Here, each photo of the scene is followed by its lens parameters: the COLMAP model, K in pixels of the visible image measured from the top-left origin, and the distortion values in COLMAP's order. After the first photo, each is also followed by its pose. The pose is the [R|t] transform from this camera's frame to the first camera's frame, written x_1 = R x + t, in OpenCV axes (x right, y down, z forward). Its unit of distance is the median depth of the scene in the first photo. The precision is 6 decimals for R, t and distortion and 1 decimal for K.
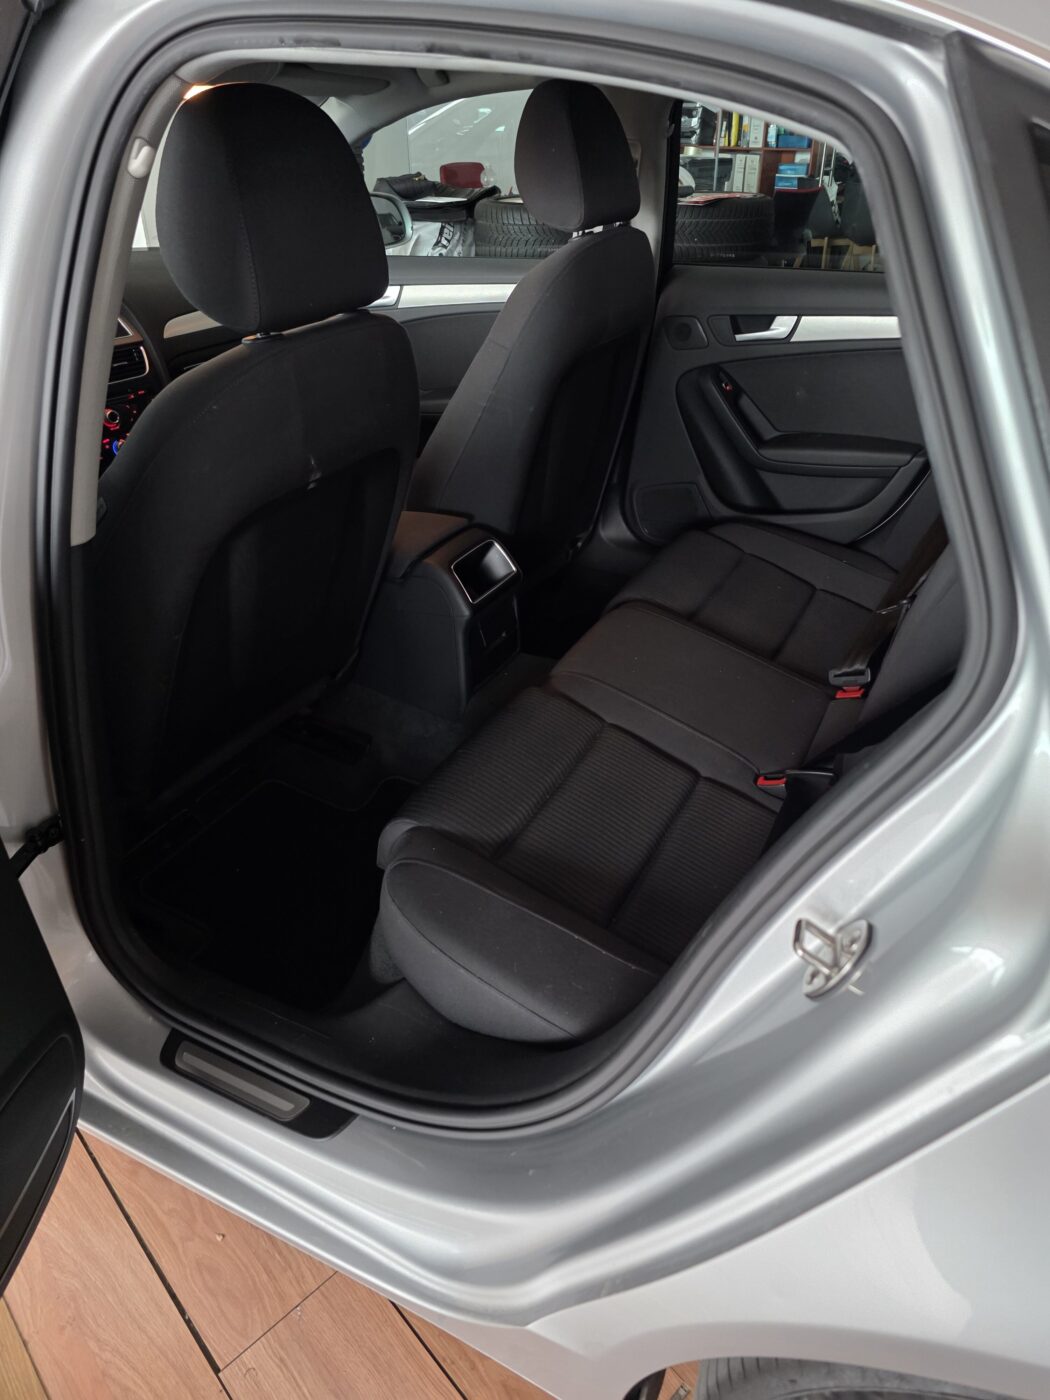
lens RADIAL K [[958.7, 0, 545.1], [0, 958.7, 698.7], [0, 0, 1]] dist [0.065542, -0.066621]
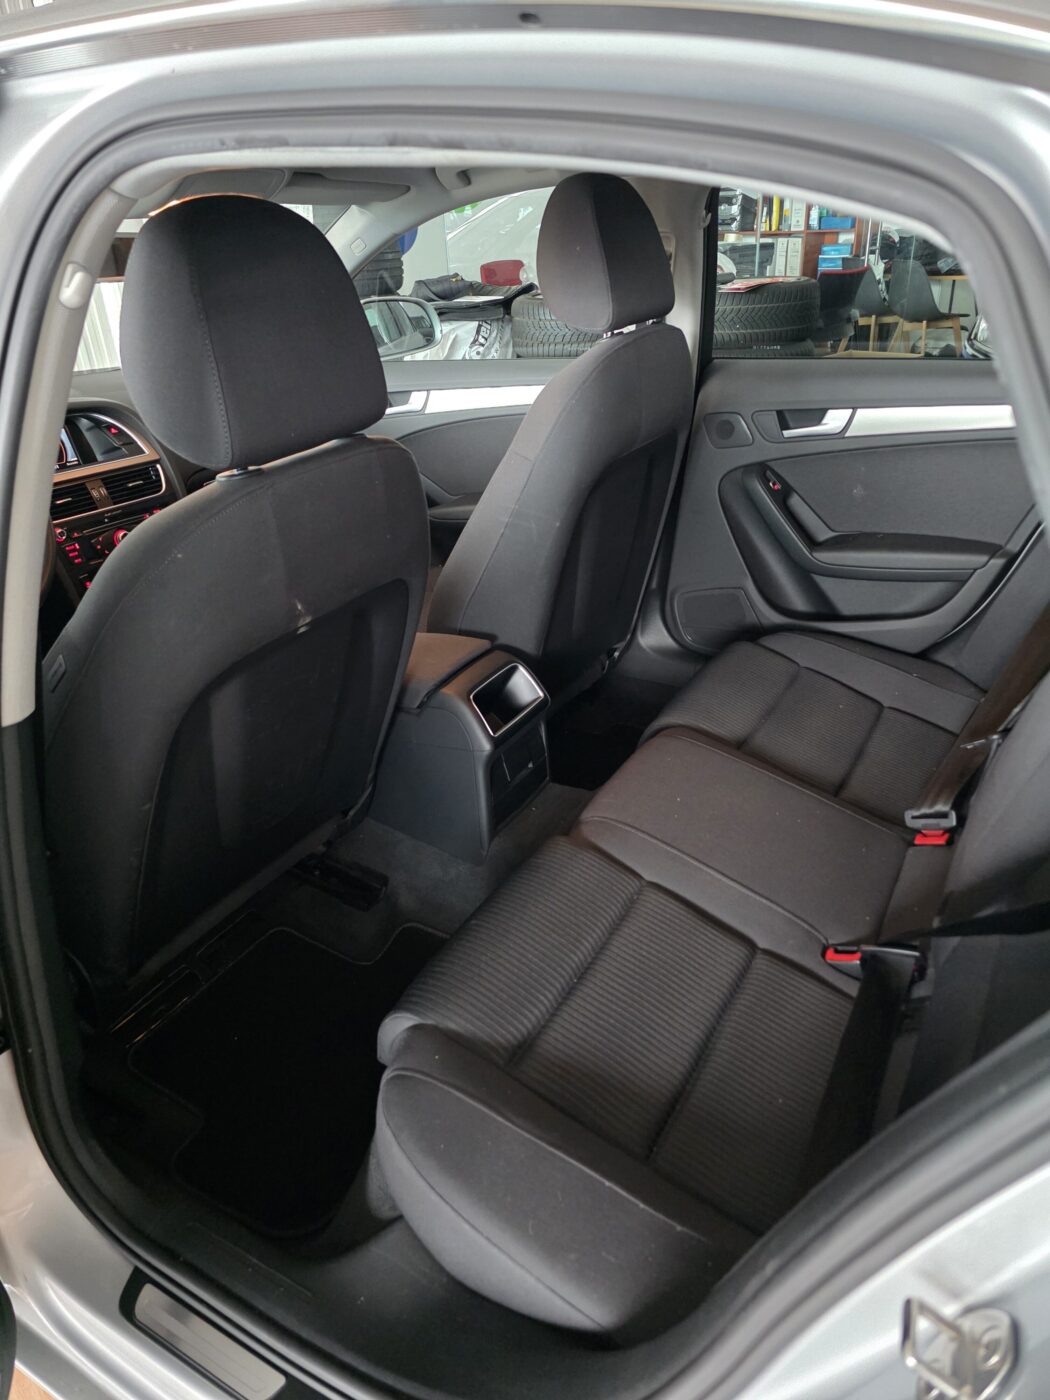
lens RADIAL K [[943.4, 0, 524.4], [0, 943.4, 705.0], [0, 0, 1]] dist [0.067440, -0.059203]
pose [[0.997035, -0.013059, -0.075828, 0.019534], [0.008137, 0.997861, -0.064866, -0.068357], [0.076513, 0.064057, 0.995009, 0.113139]]
